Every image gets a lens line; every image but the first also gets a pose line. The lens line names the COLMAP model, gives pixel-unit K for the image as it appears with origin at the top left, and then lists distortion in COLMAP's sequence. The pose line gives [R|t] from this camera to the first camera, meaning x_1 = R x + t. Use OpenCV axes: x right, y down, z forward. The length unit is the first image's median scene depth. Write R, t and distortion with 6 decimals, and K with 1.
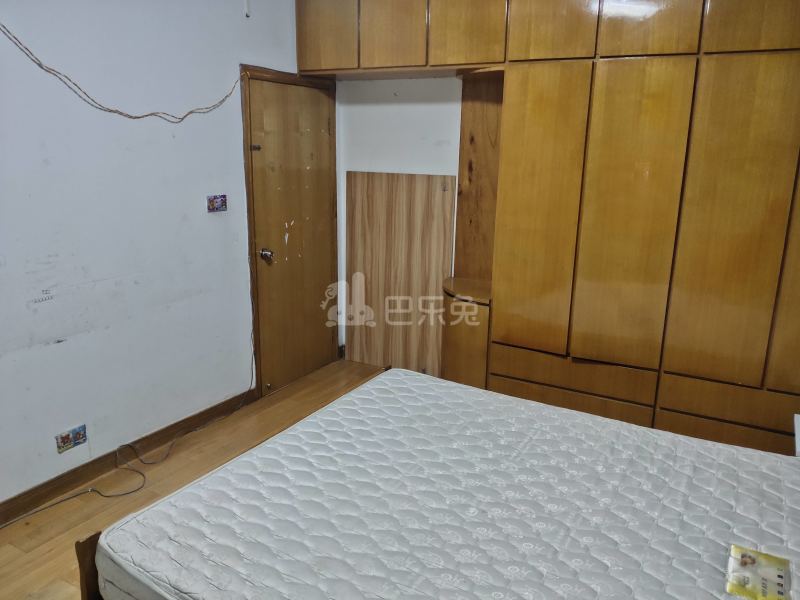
lens RADIAL K [[636.3, 0, 398.1], [0, 636.3, 300.7], [0, 0, 1]] dist [0.051336, -0.114335]
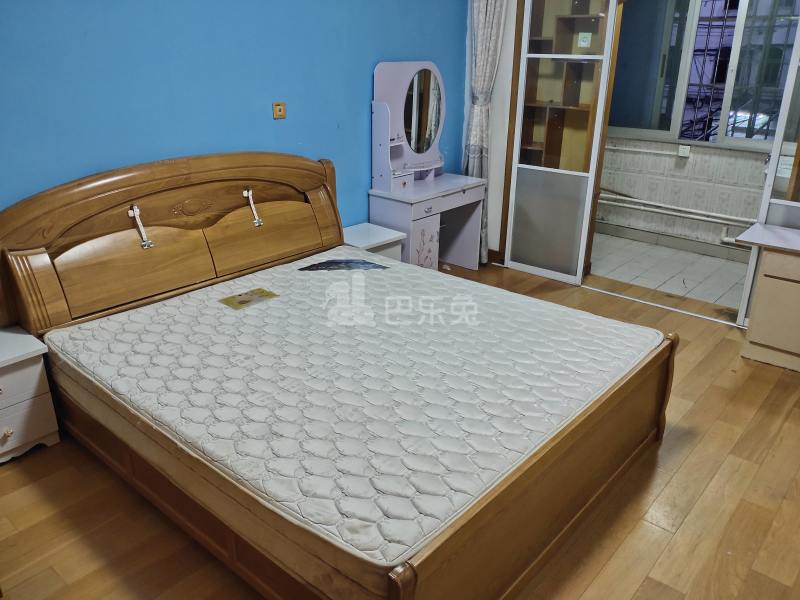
lens RADIAL K [[636.3, 0, 399.9], [0, 636.3, 304.0], [0, 0, 1]] dist [0.051336, -0.114335]
pose [[-0.978606, -0.093904, 0.183063, -0.080614], [0.031744, 0.810201, 0.585293, -0.291440], [-0.203279, 0.578582, -0.789886, 1.190608]]
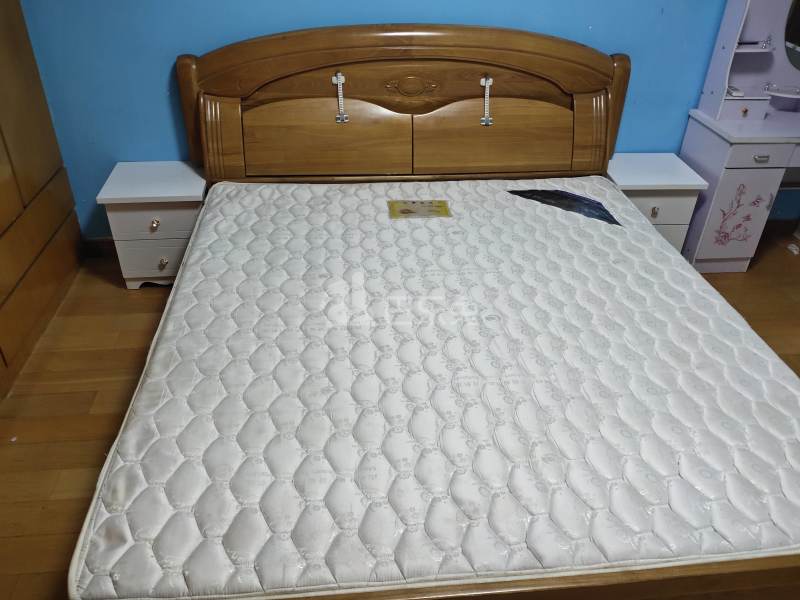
lens RADIAL K [[636.3, 0, 402.3], [0, 636.3, 301.5], [0, 0, 1]] dist [0.051336, -0.114335]
pose [[-0.582266, -0.467042, 0.665460, -0.252592], [0.163277, 0.734672, 0.658482, -0.199692], [-0.796434, 0.492066, -0.351517, 0.854718]]
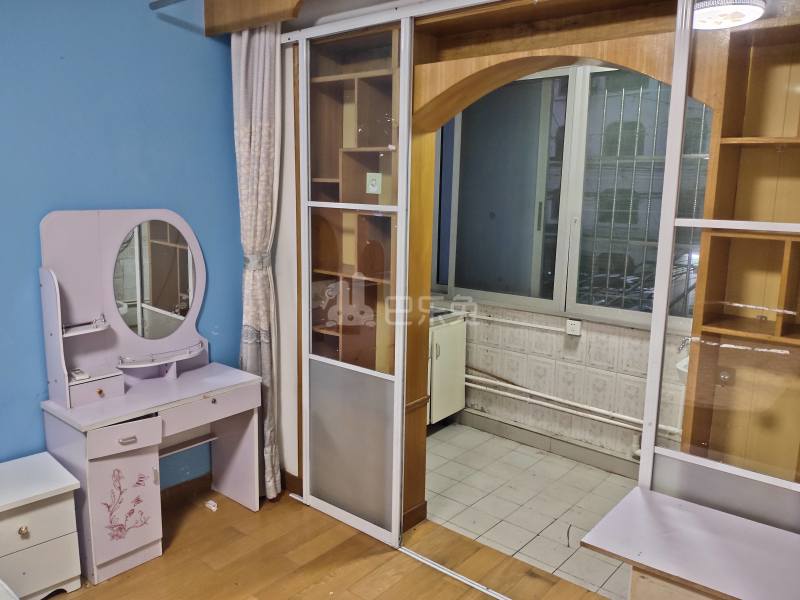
lens RADIAL K [[636.3, 0, 399.0], [0, 636.3, 305.6], [0, 0, 1]] dist [0.051336, -0.114335]
pose [[-0.981552, -0.063787, 0.180240, -0.333745], [0.017080, 0.909682, 0.414953, -0.171687], [-0.190429, 0.410377, -0.891811, 0.661970]]
